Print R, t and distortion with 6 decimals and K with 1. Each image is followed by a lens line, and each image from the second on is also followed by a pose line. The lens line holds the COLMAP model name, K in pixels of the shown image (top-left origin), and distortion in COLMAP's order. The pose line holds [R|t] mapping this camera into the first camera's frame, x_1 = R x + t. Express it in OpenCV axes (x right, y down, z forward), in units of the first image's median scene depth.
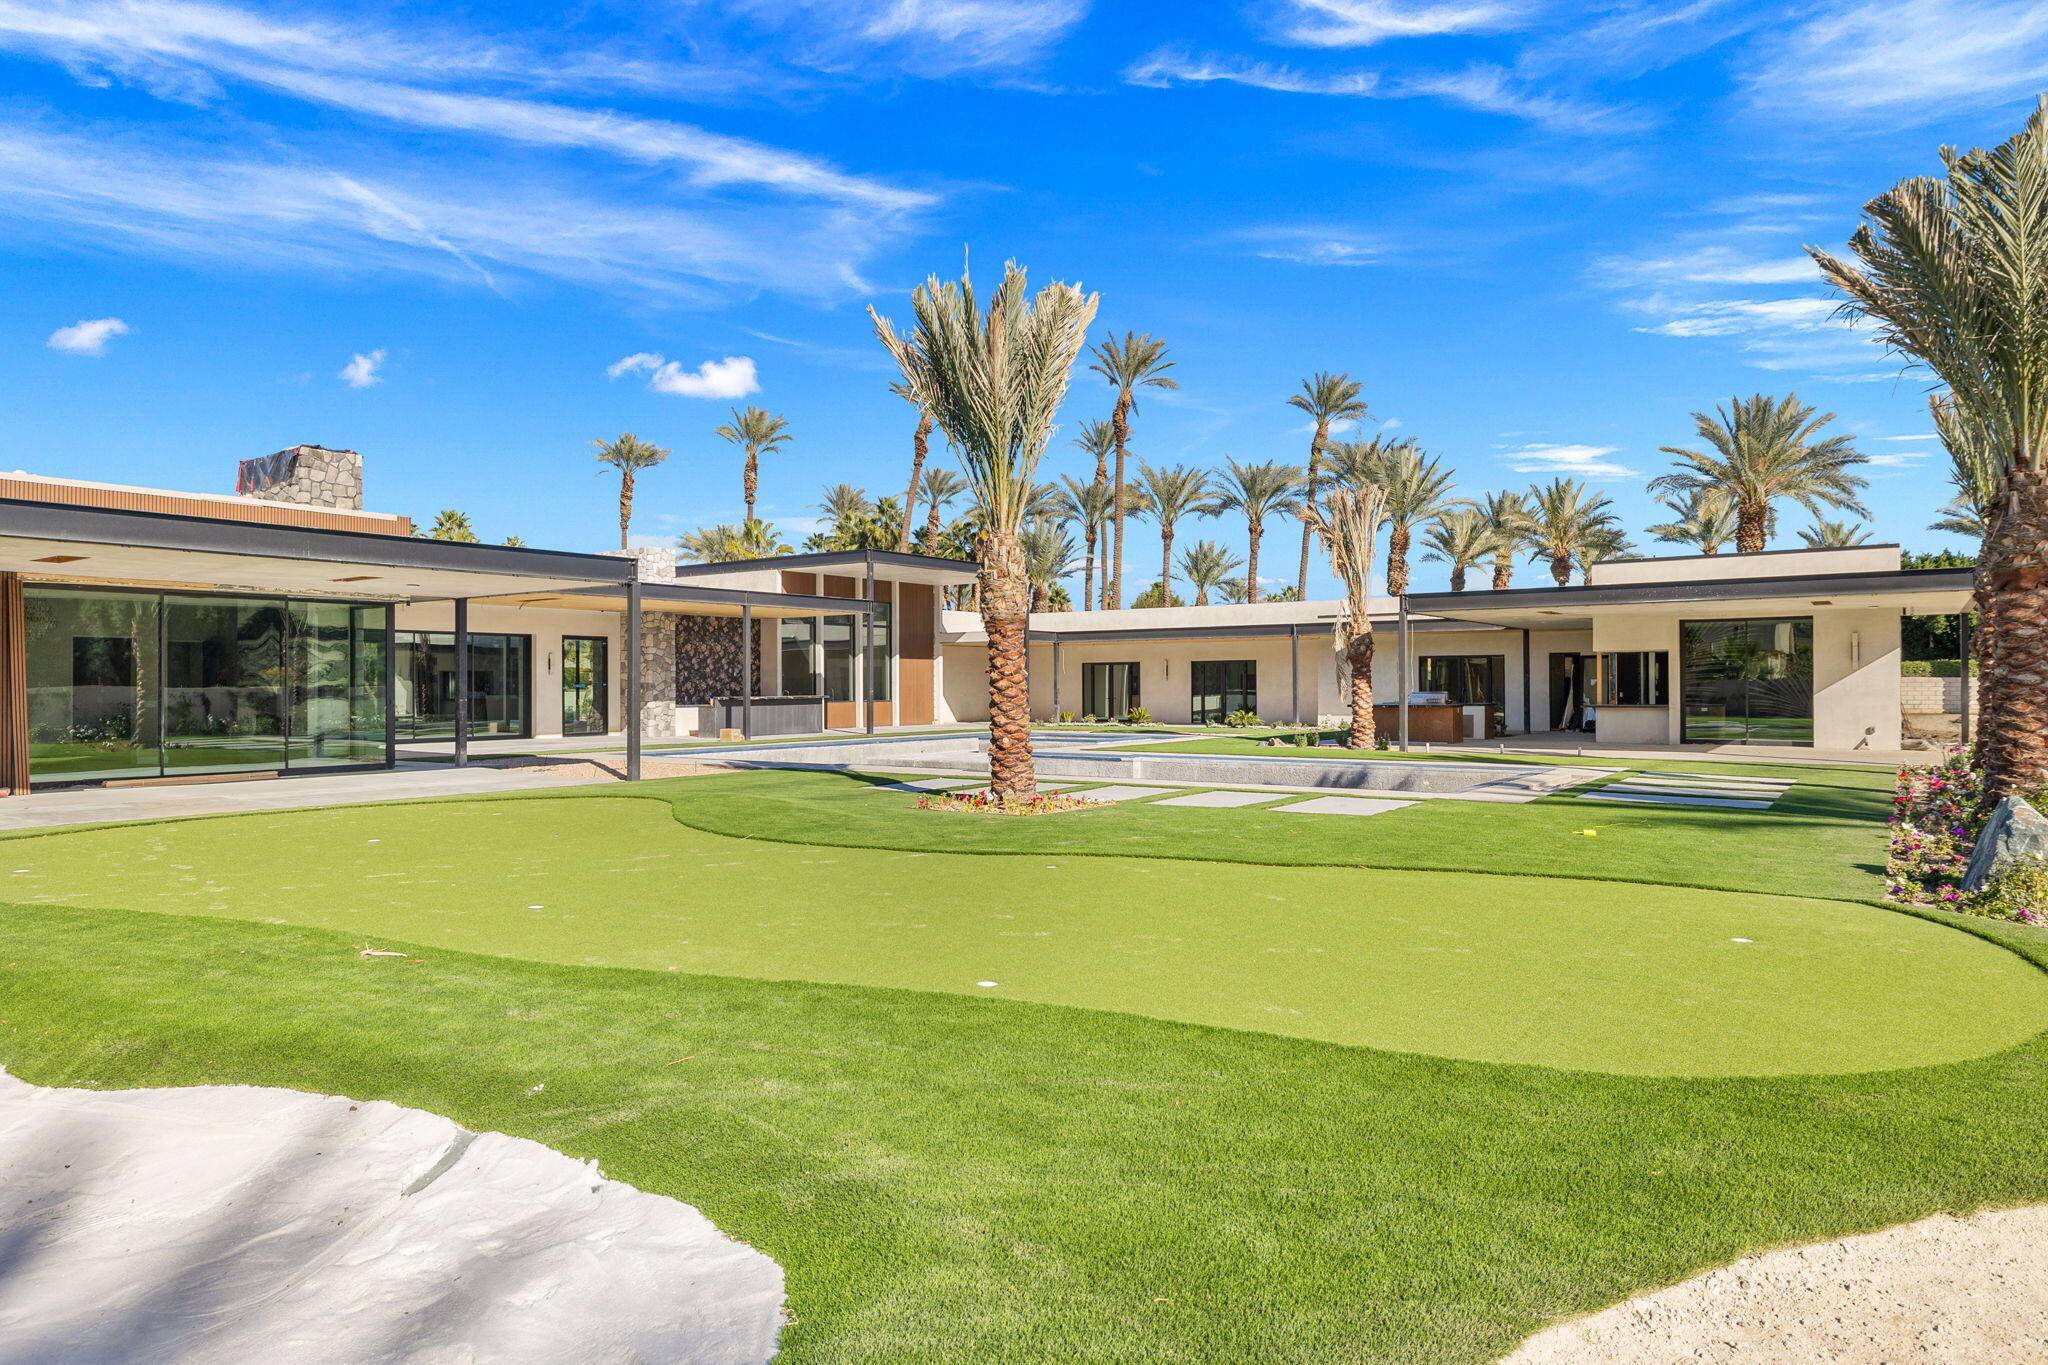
lens RADIAL K [[1208.6, 0, 1024.0], [0, 1208.6, 682.5], [0, 0, 1]] dist [-0.015113, 0.000093]
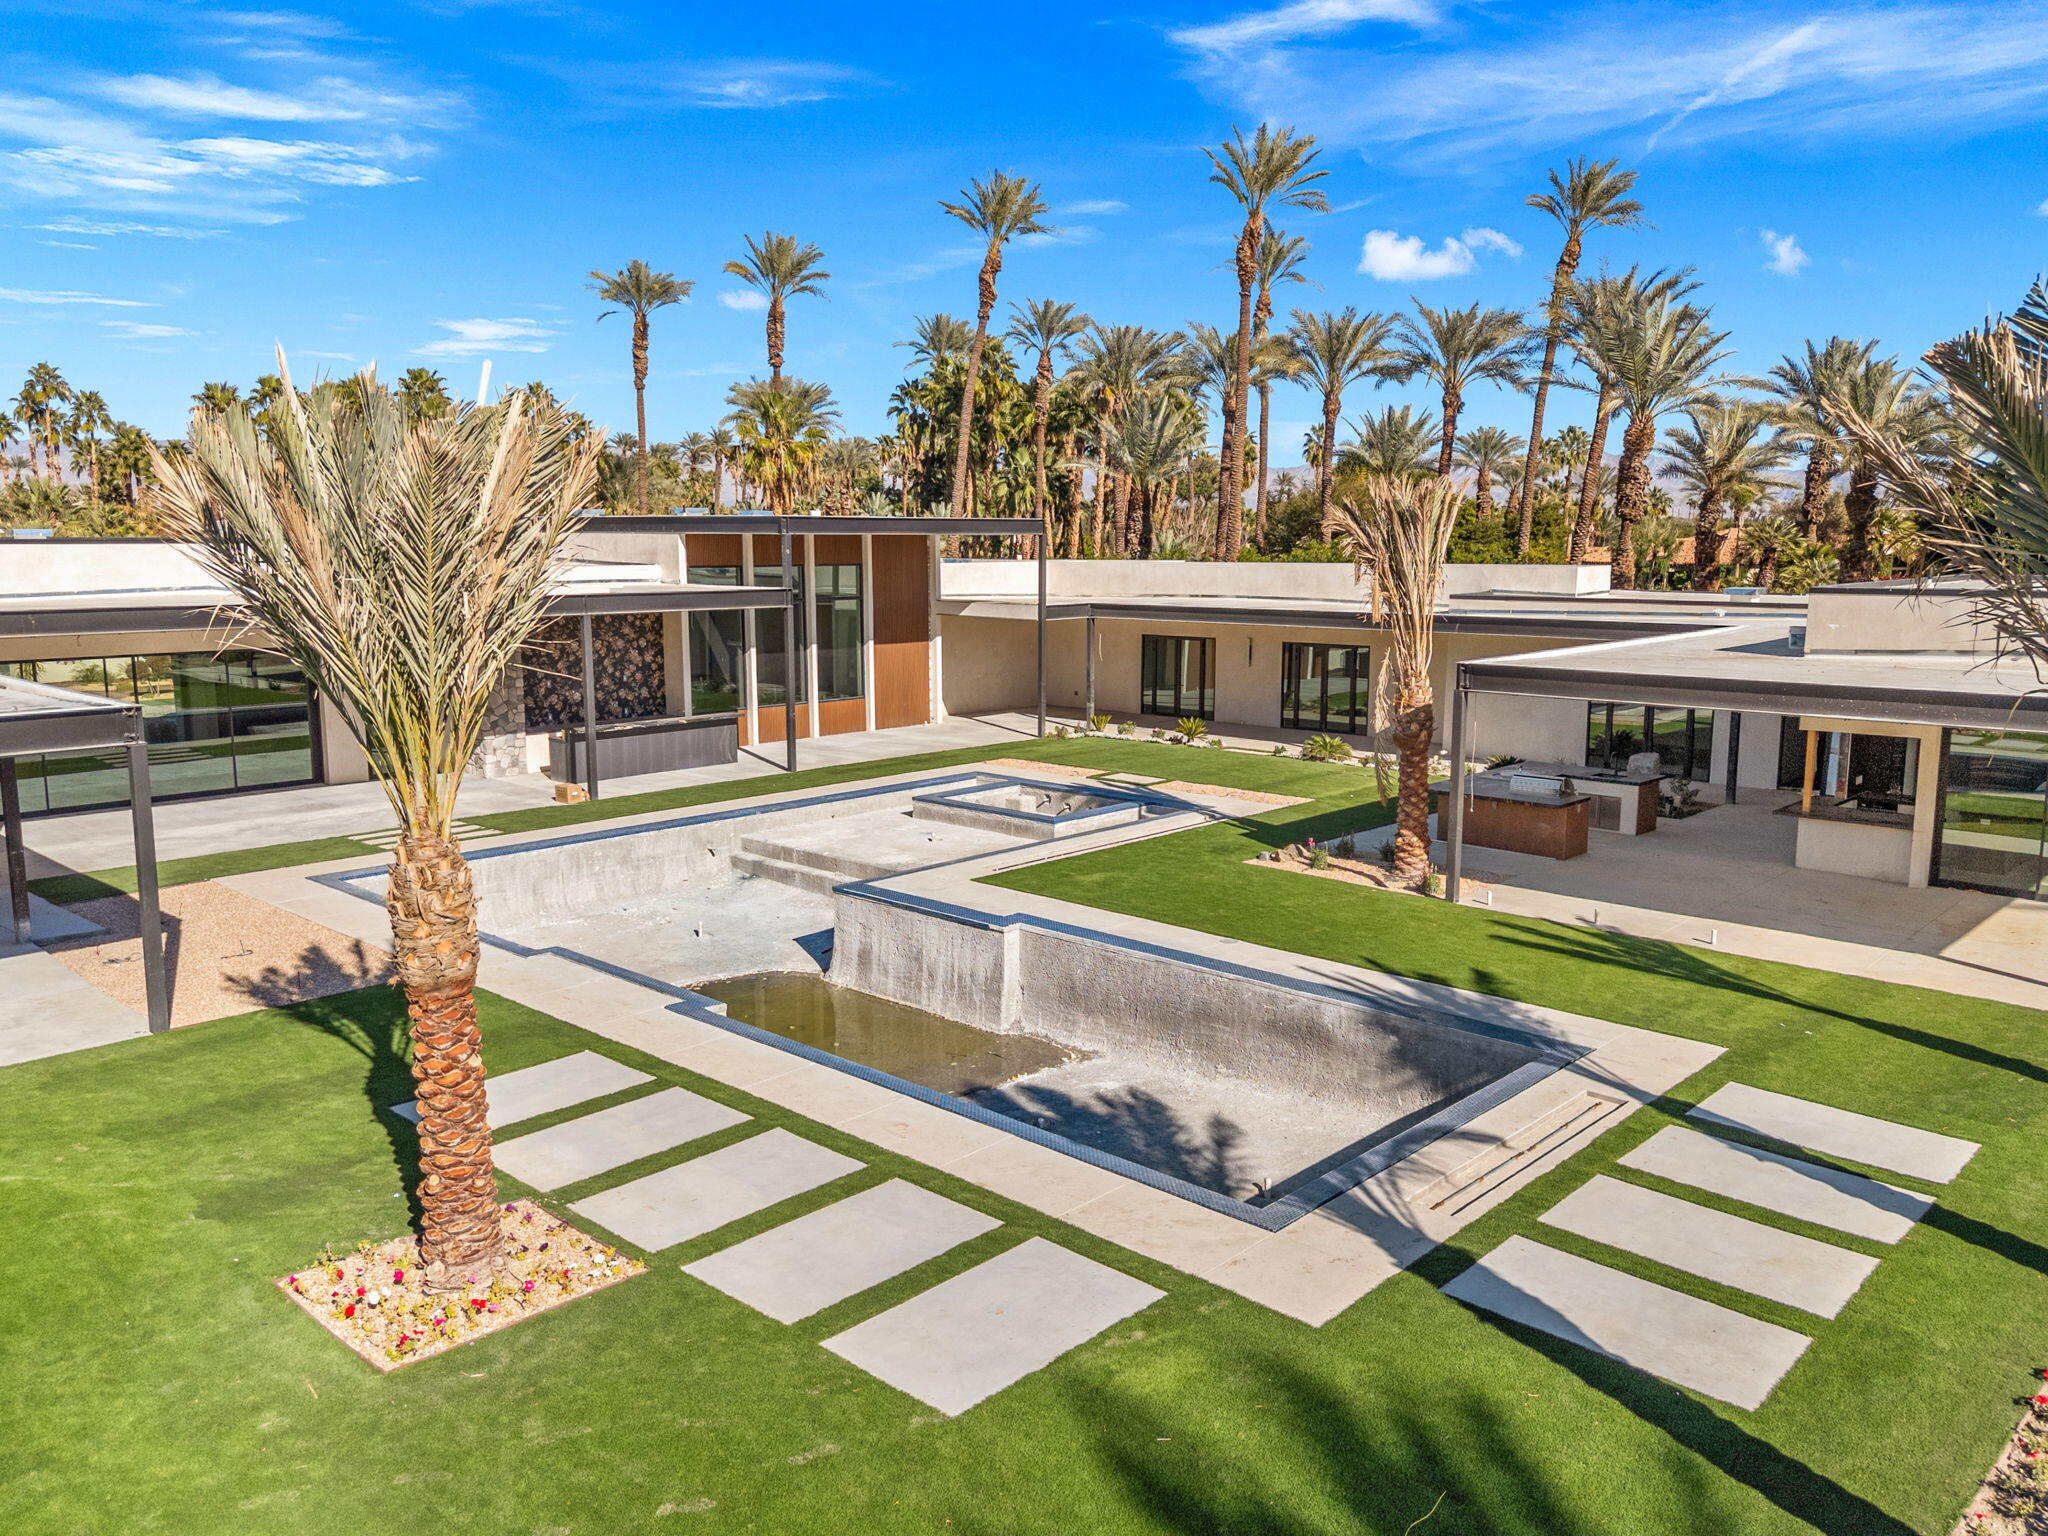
lens RADIAL K [[1501.3, 0, 1040.0], [0, 1501.3, 760.7], [0, 0, 1]] dist [0.081313, -0.092484]
pose [[0.991623, 0.023556, -0.126999, 0.098718], [-0.004373, 0.988788, 0.149260, -0.071818], [0.129091, -0.147454, 0.980608, 0.086706]]
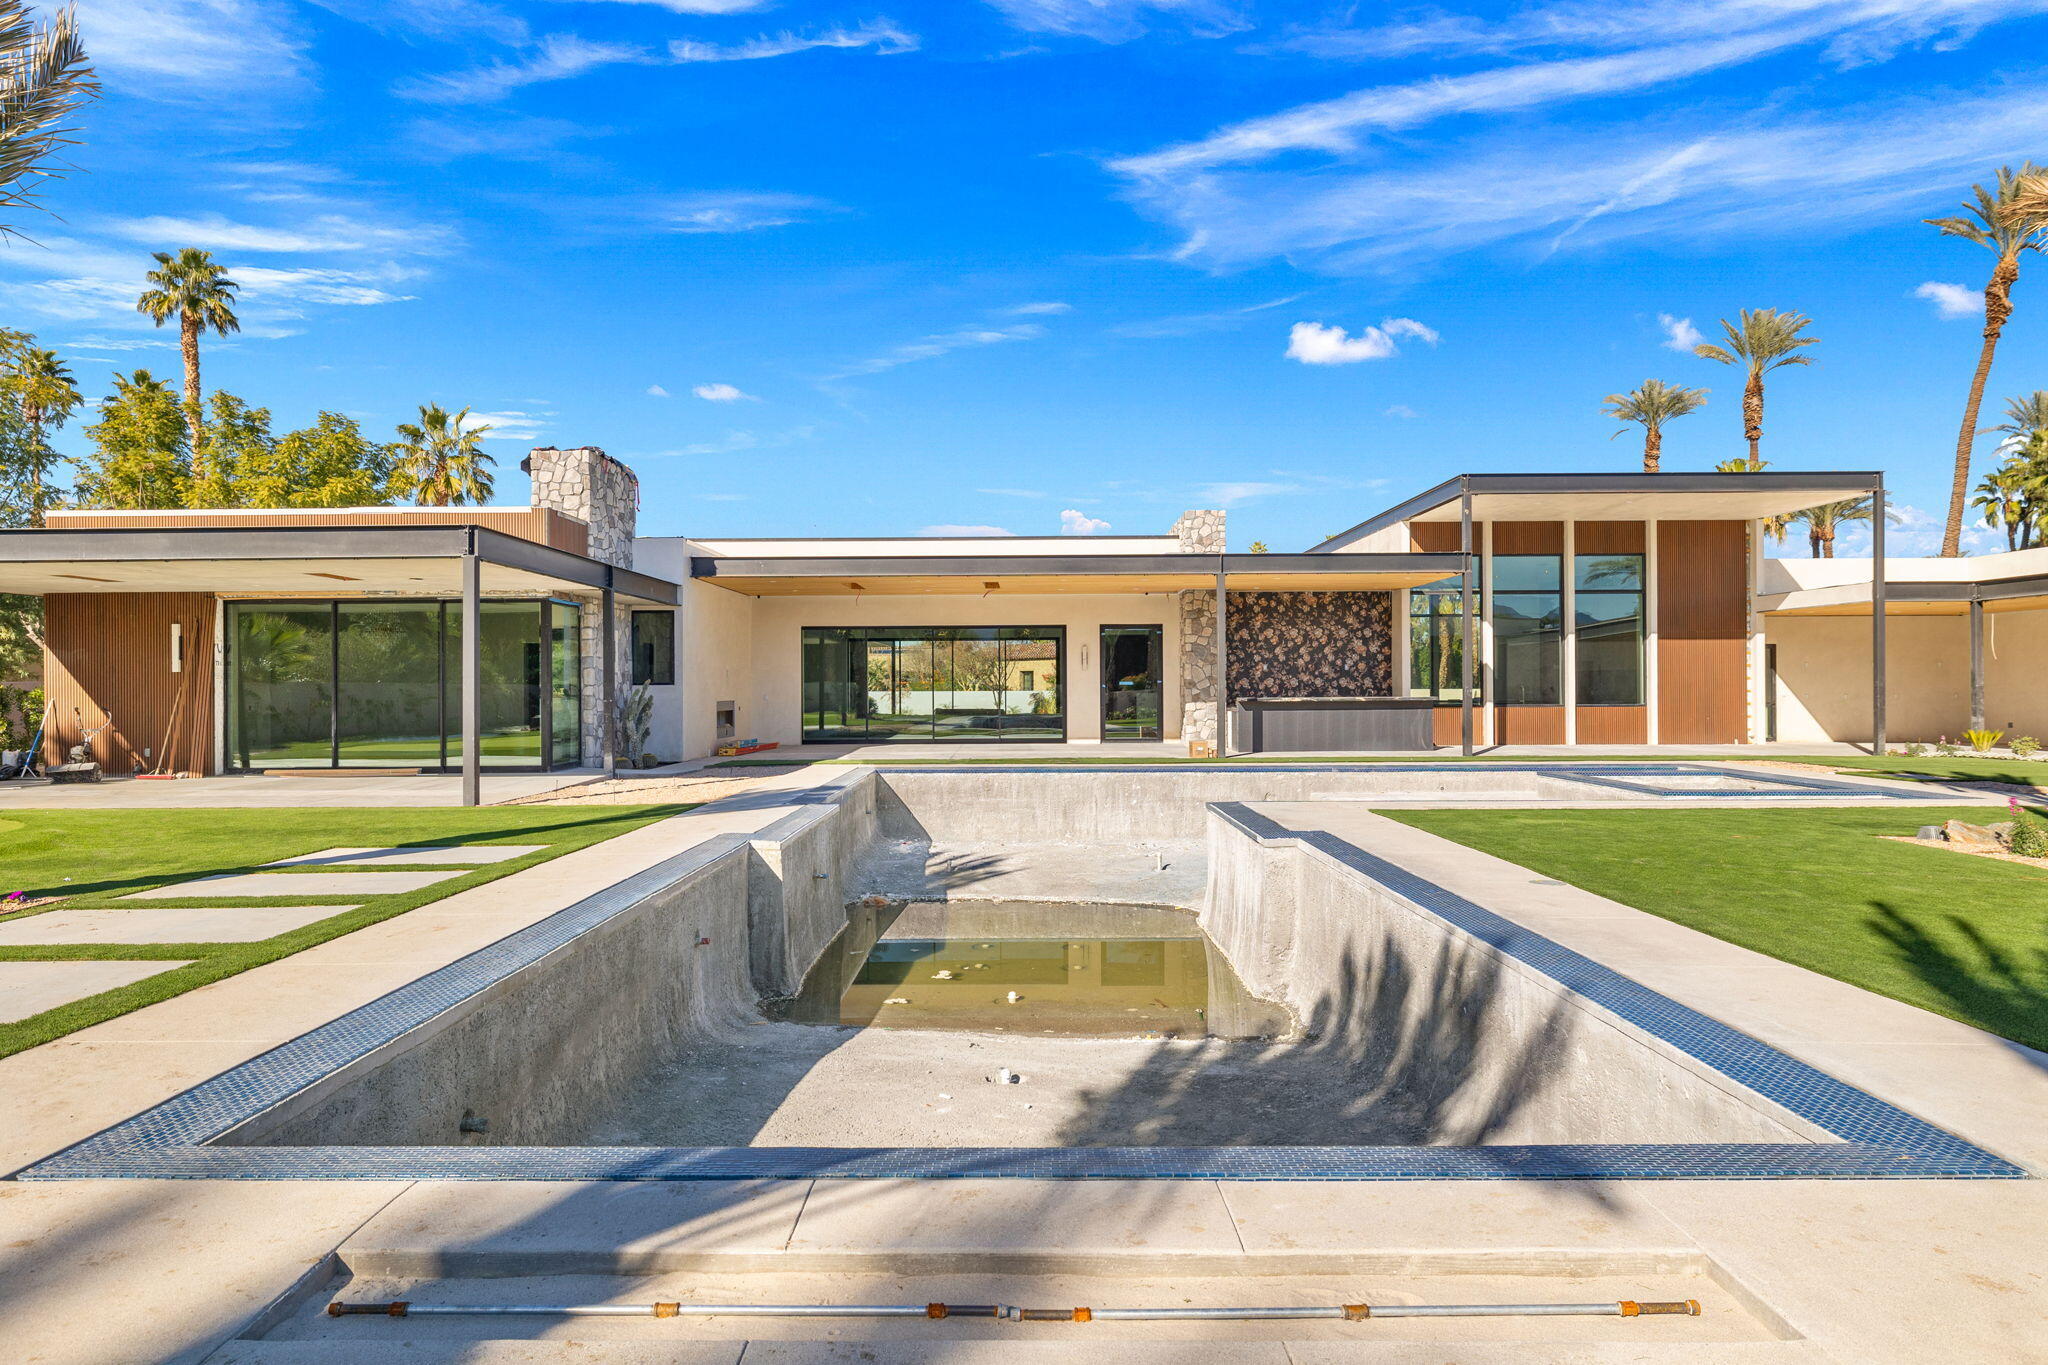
lens RADIAL K [[1192.9, 0, 1024.0], [0, 1192.9, 682.5], [0, 0, 1]] dist [-0.003315, 0.000261]
pose [[0.575381, -0.001729, -0.817883, 0.187839], [0.005128, 0.999986, 0.001494, 0.000443], [0.817869, -0.005054, 0.575382, 0.305184]]
